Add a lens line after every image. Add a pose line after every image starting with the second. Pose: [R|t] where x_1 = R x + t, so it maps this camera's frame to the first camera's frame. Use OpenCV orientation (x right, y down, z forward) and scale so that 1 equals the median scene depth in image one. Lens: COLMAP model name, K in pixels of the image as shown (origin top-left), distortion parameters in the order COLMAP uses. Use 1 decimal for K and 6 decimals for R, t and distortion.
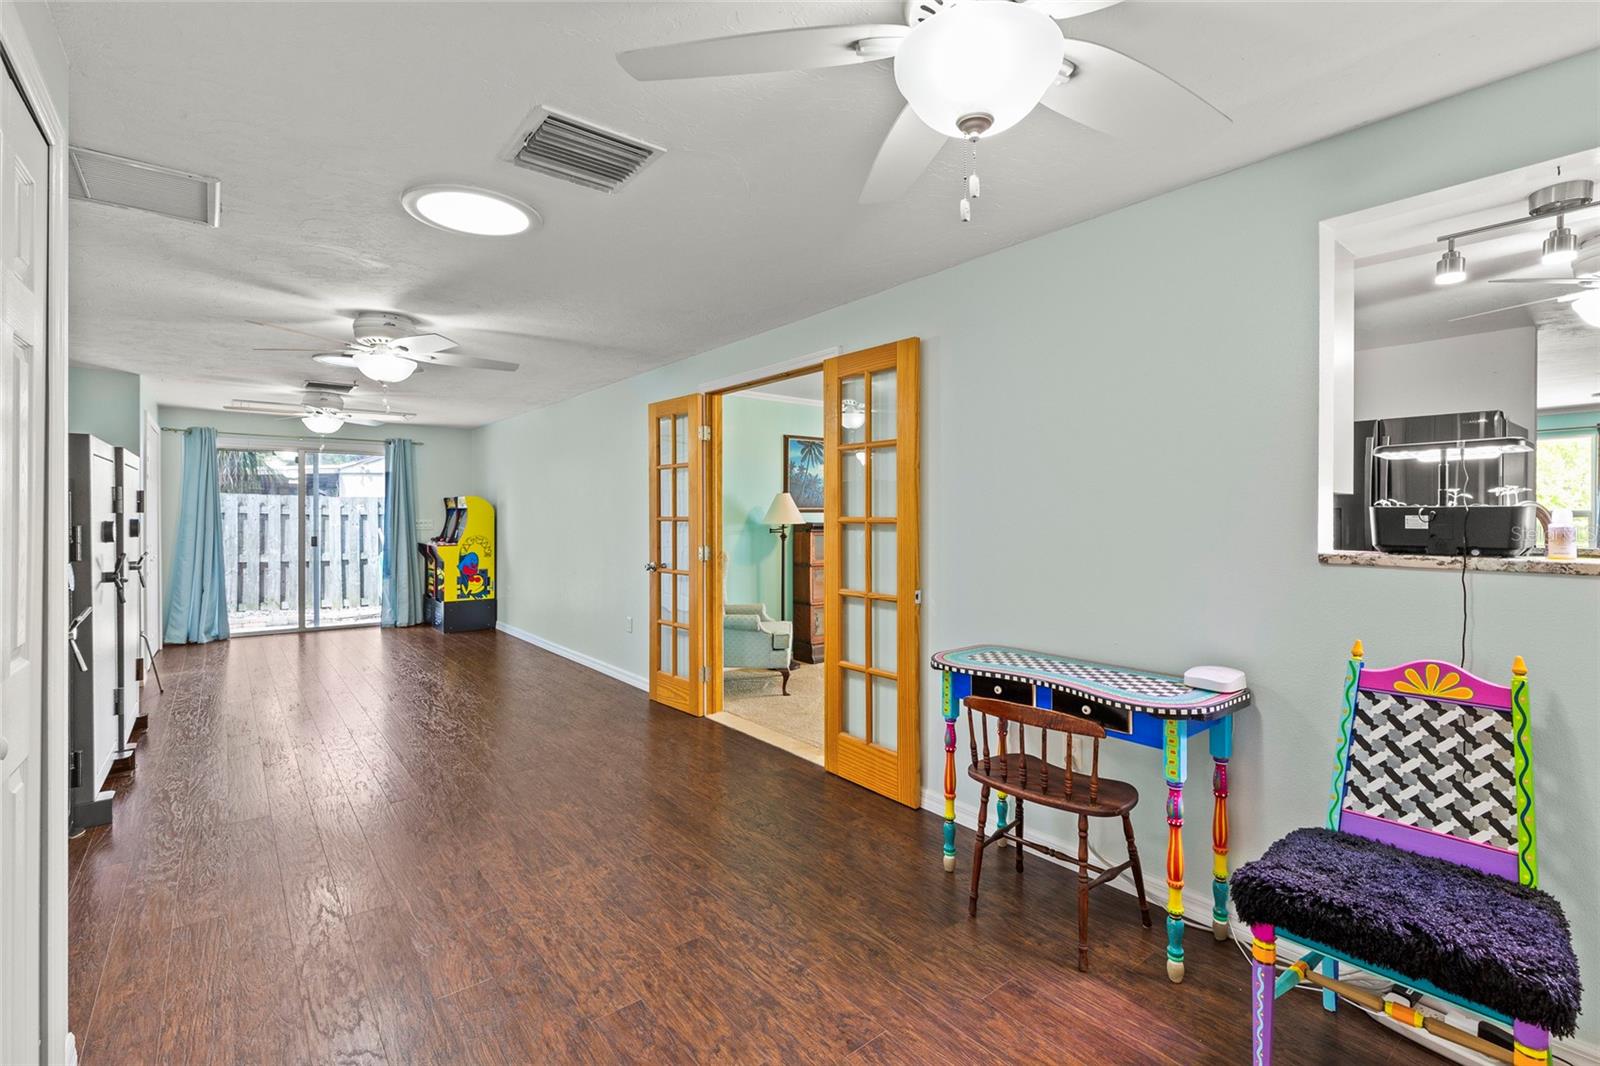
lens RADIAL K [[717.8, 0, 810.2], [0, 717.8, 518.6], [0, 0, 1]] dist [0.005206, -0.001427]
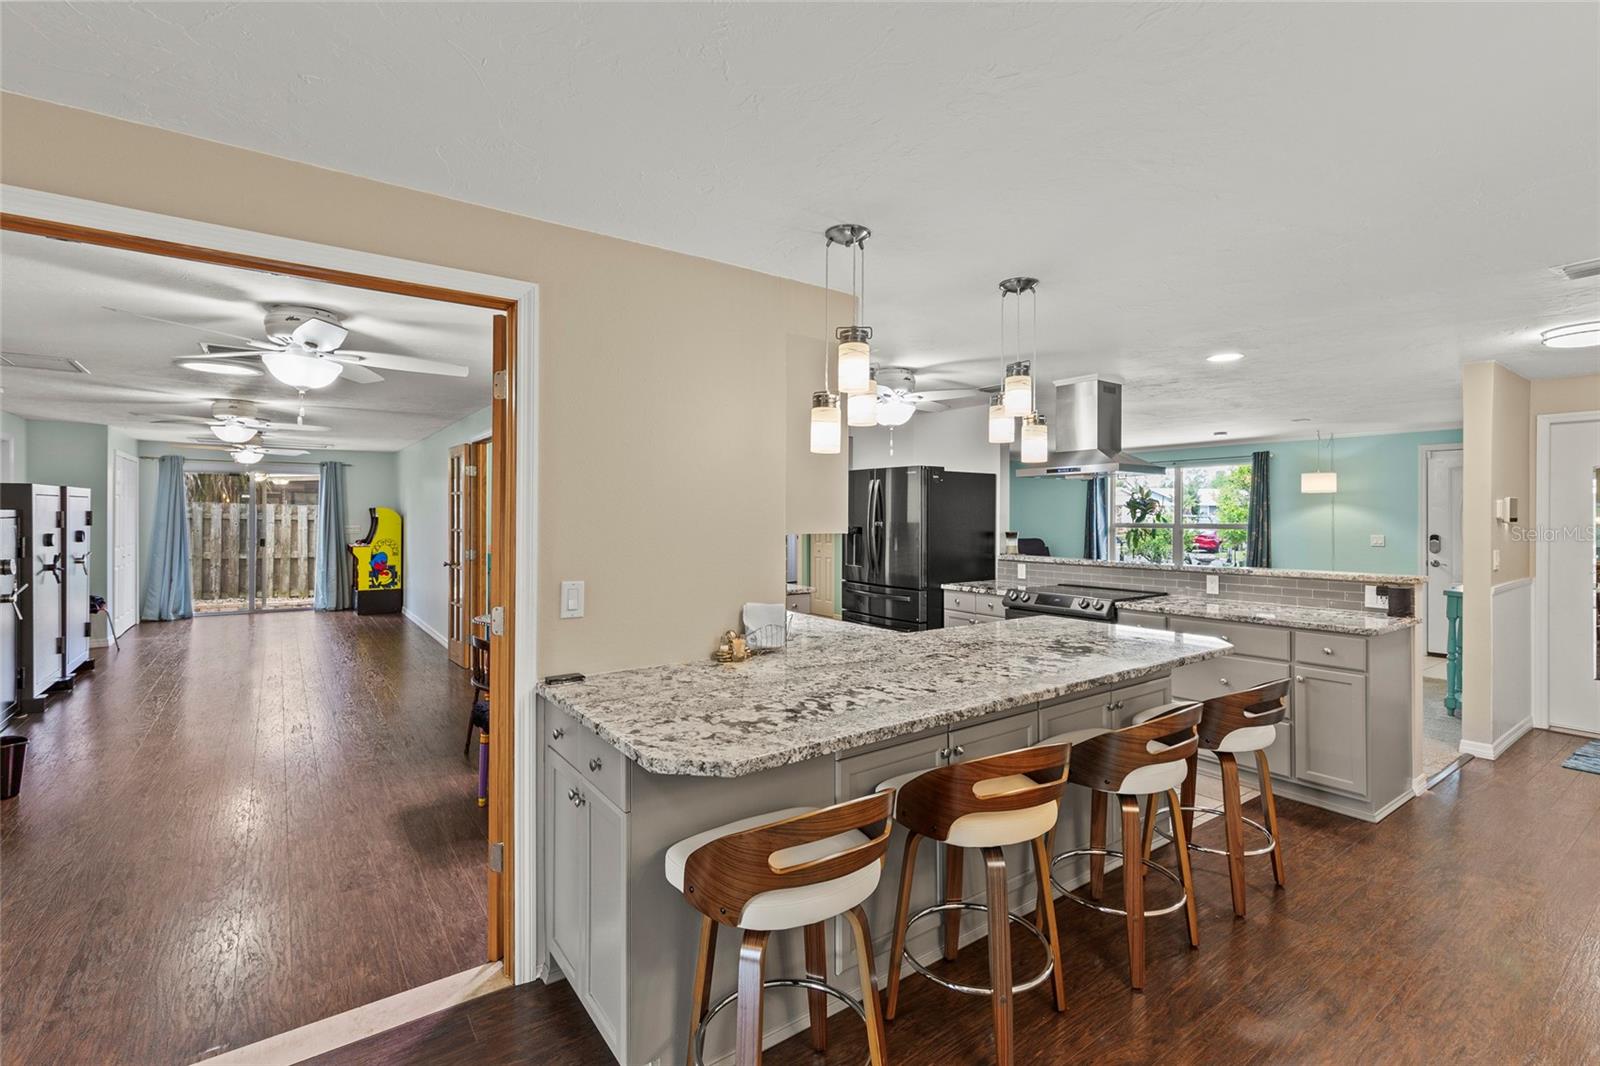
lens RADIAL K [[717.8, 0, 811.3], [0, 717.8, 514.0], [0, 0, 1]] dist [0.005206, -0.001427]
pose [[0.998839, 0.003863, -0.048024, 0.739622], [-0.004147, 0.999974, -0.005820, -0.033678], [0.048000, 0.006012, 0.998829, -0.494476]]
